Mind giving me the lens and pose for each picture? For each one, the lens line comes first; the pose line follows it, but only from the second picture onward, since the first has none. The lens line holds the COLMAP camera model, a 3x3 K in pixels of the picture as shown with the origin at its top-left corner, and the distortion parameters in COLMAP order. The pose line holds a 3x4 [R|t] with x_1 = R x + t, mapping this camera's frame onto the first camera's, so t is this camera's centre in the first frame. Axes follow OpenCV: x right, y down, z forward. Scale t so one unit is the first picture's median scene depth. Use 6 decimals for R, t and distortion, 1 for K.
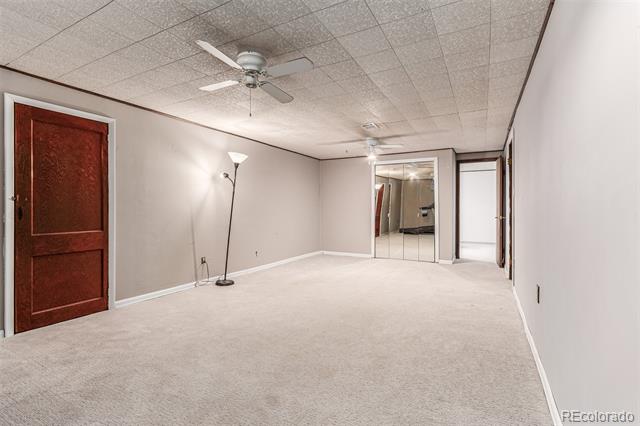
lens RADIAL K [[307.4, 0, 321.1], [0, 307.4, 209.2], [0, 0, 1]] dist [-0.000123, -0.000052]
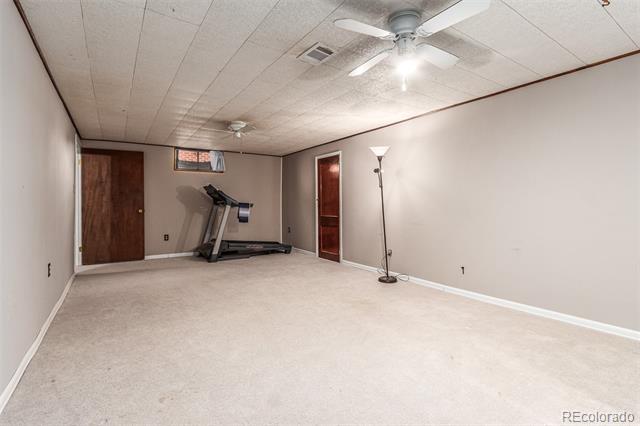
lens RADIAL K [[307.4, 0, 321.1], [0, 307.4, 209.2], [0, 0, 1]] dist [-0.000123, -0.000052]
pose [[-0.457087, 0.015519, -0.889287, 0.824384], [0.003248, 0.999870, 0.015780, -0.000268], [0.889416, 0.004324, -0.457078, 1.582487]]
